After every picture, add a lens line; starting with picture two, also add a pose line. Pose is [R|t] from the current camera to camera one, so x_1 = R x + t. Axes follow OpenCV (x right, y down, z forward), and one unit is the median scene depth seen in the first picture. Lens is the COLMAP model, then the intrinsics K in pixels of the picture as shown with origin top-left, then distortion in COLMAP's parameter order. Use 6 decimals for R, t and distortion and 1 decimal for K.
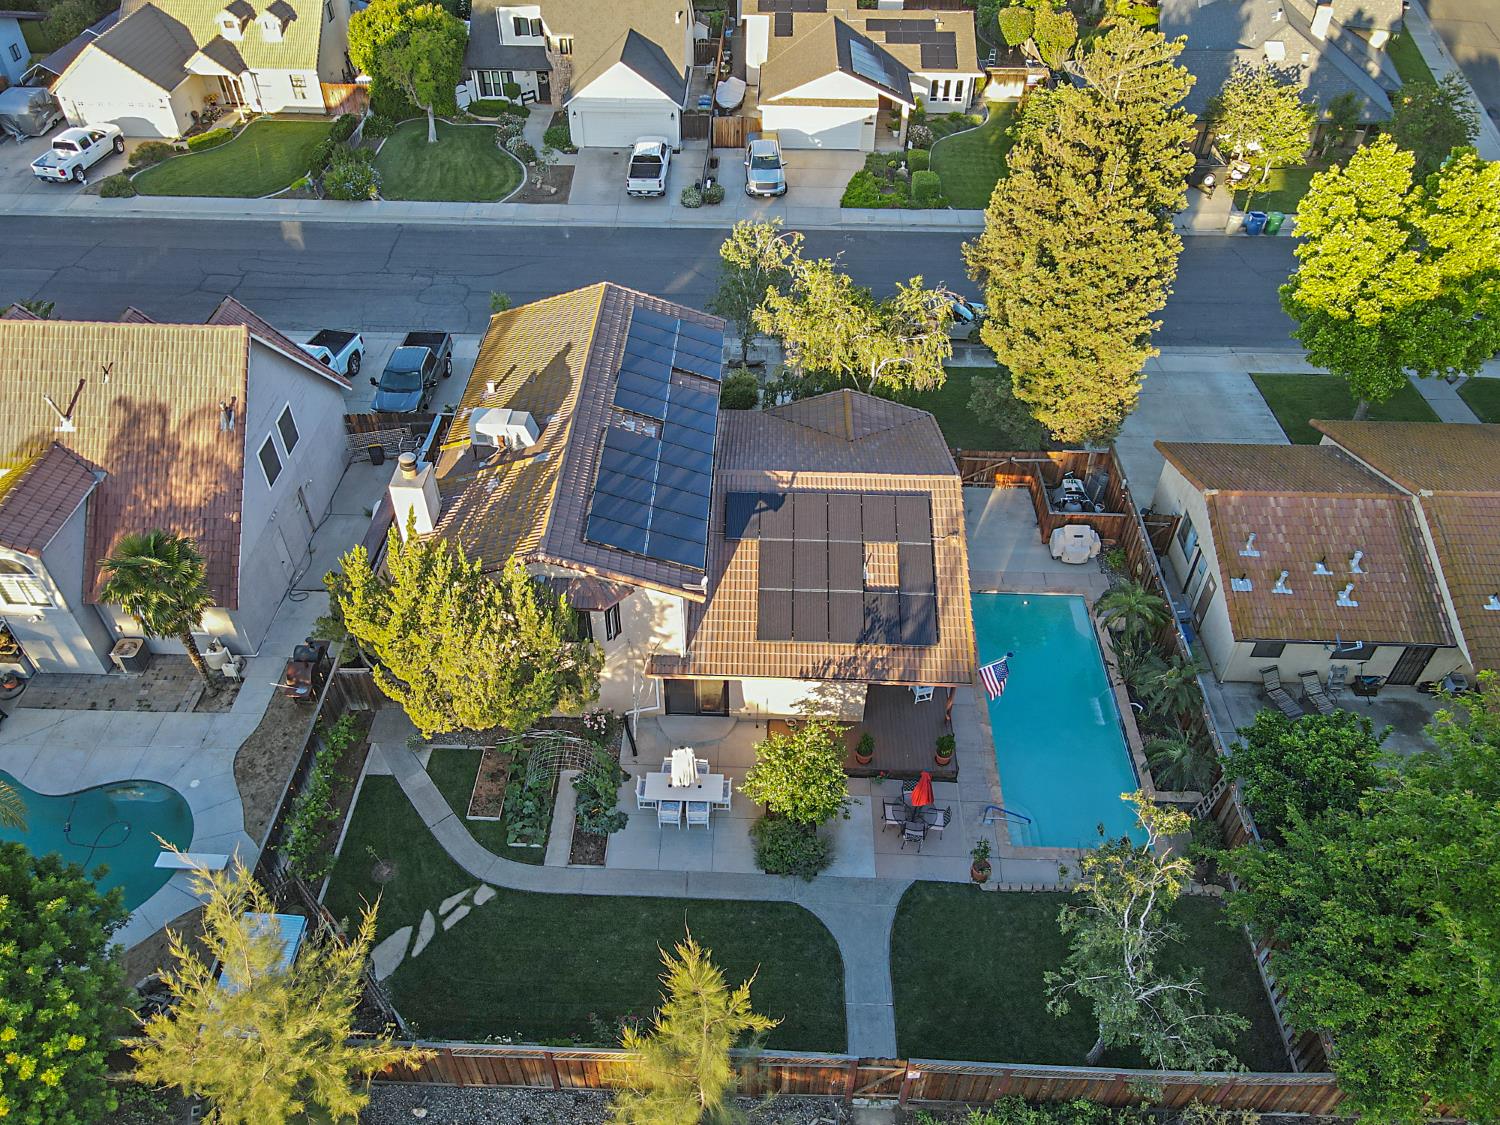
lens RADIAL K [[1081.0, 0, 750.0], [0, 1081.0, 562.5], [0, 0, 1]] dist [0.007881, 0.000459]
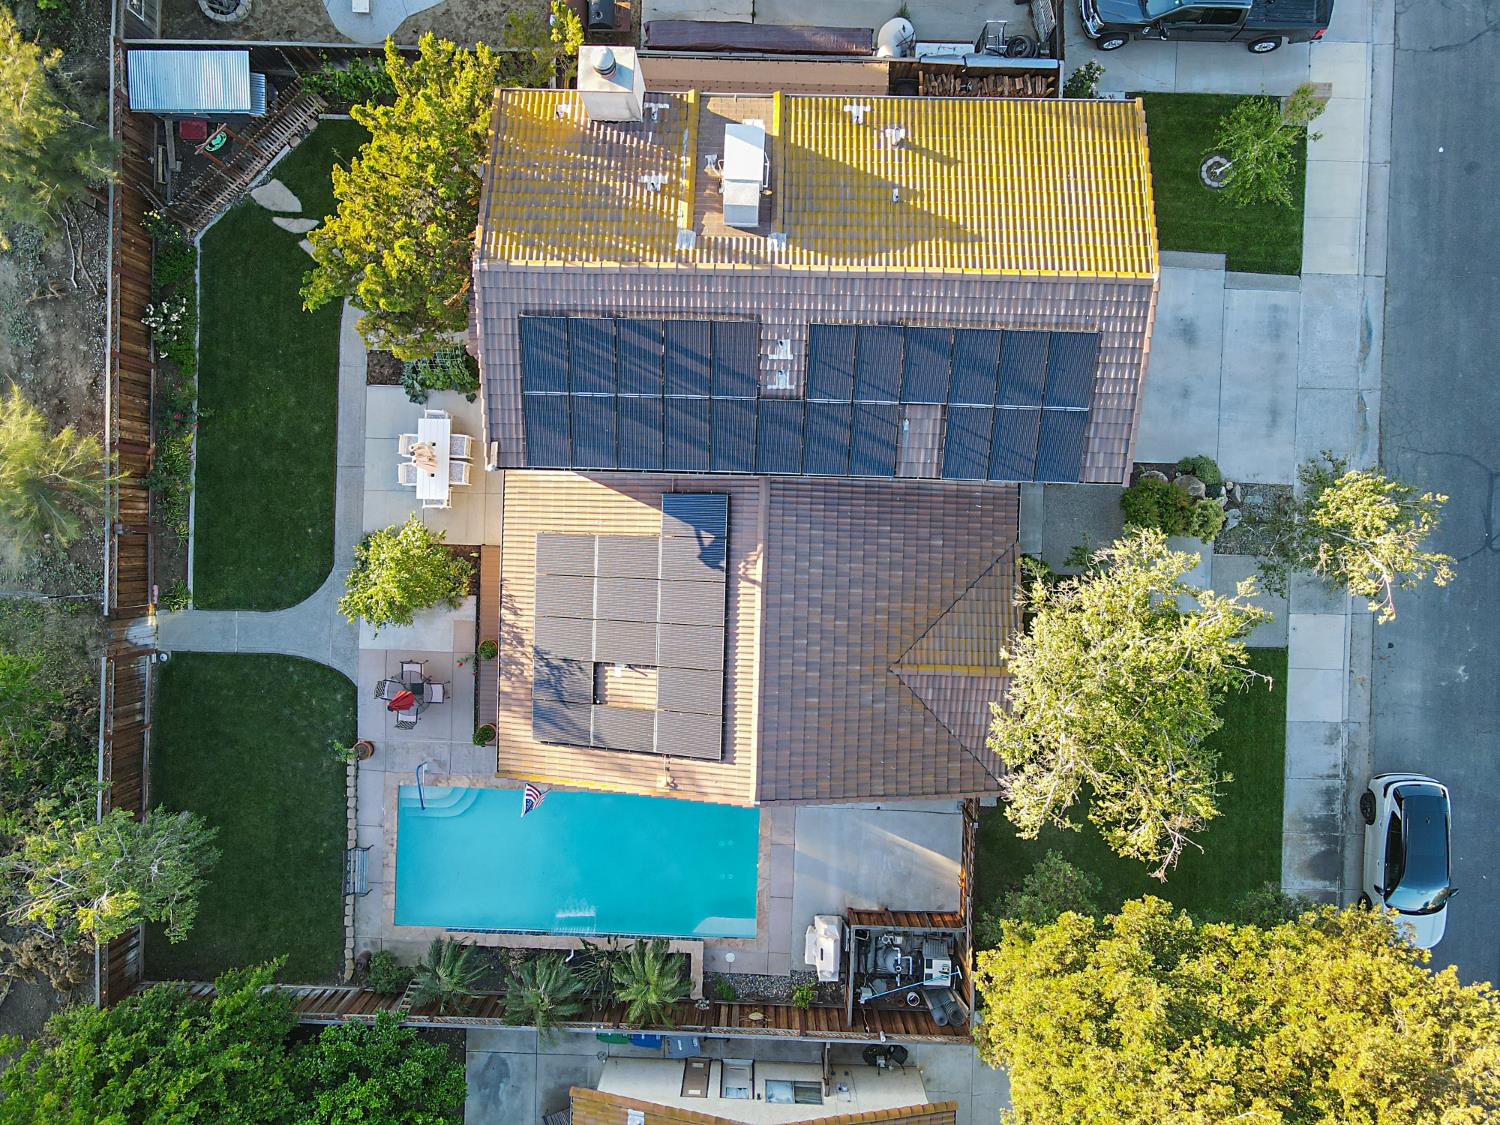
lens RADIAL K [[1081.0, 0, 750.0], [0, 1081.0, 562.5], [0, 0, 1]] dist [0.007881, 0.000459]
pose [[-0.003352, 0.999945, 0.009949, 0.019897], [-0.677184, -0.009590, 0.735752, -0.645987], [0.735807, -0.004271, 0.677178, 0.511708]]
